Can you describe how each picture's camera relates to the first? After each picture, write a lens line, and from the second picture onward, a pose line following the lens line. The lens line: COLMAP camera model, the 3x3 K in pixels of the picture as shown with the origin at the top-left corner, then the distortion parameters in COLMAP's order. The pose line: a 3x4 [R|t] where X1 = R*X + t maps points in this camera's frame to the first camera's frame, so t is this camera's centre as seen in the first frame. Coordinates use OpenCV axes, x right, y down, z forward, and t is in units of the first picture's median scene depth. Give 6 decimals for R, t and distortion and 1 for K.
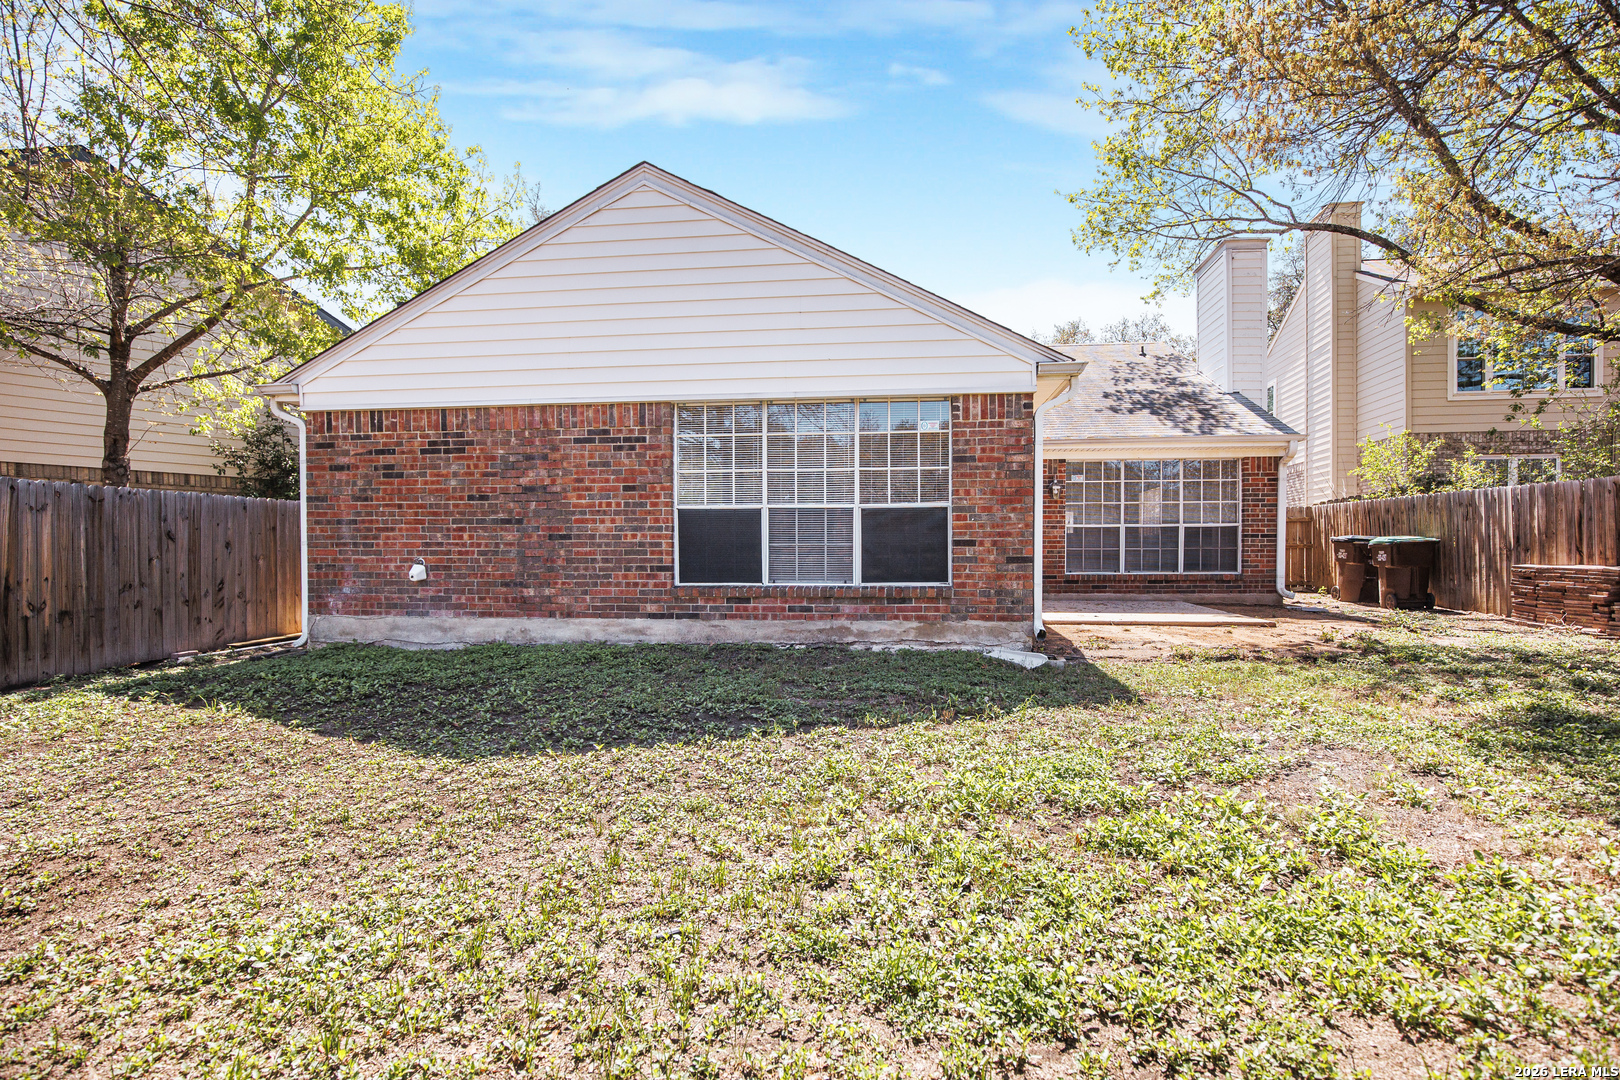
lens RADIAL K [[756.7, 0, 818.4], [0, 756.7, 576.3], [0, 0, 1]] dist [-0.022608, 0.000687]
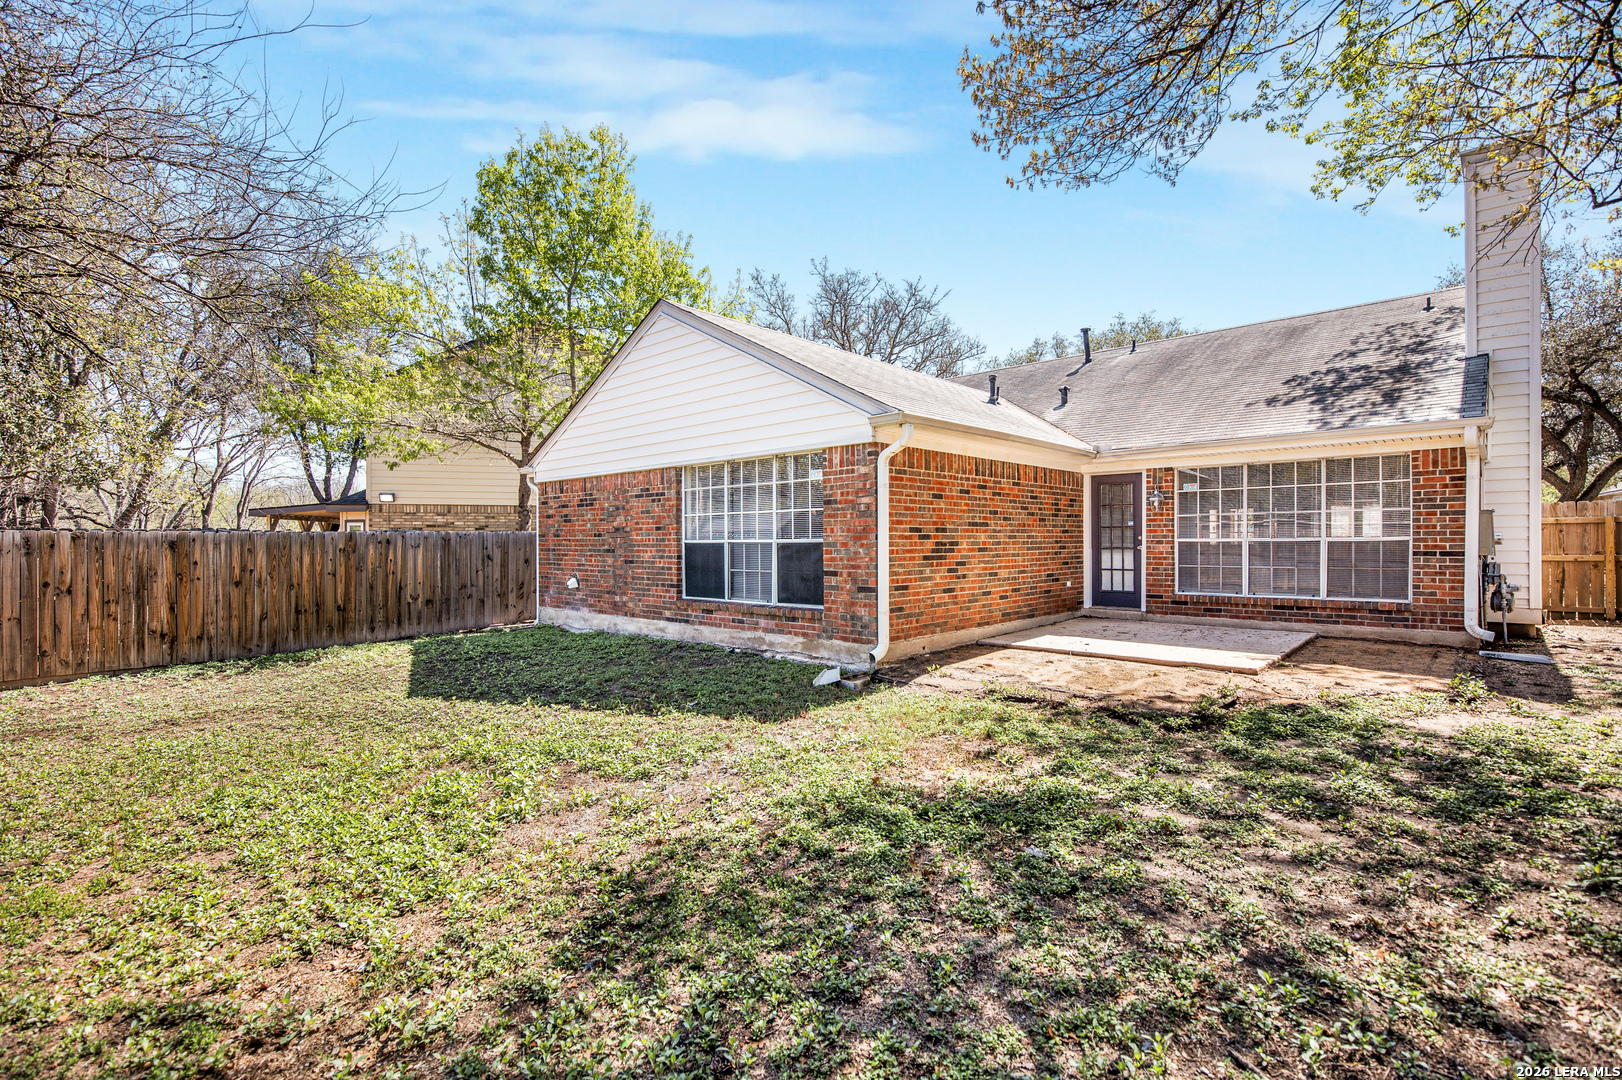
lens RADIAL K [[755.6, 0, 819.3], [0, 755.6, 548.2], [0, 0, 1]] dist [-0.035331, 0.006035]
pose [[0.801607, 0.001887, -0.597849, 0.827072], [-0.013185, 0.999808, -0.014523, -0.062088], [0.597706, 0.019524, 0.801477, 0.045421]]
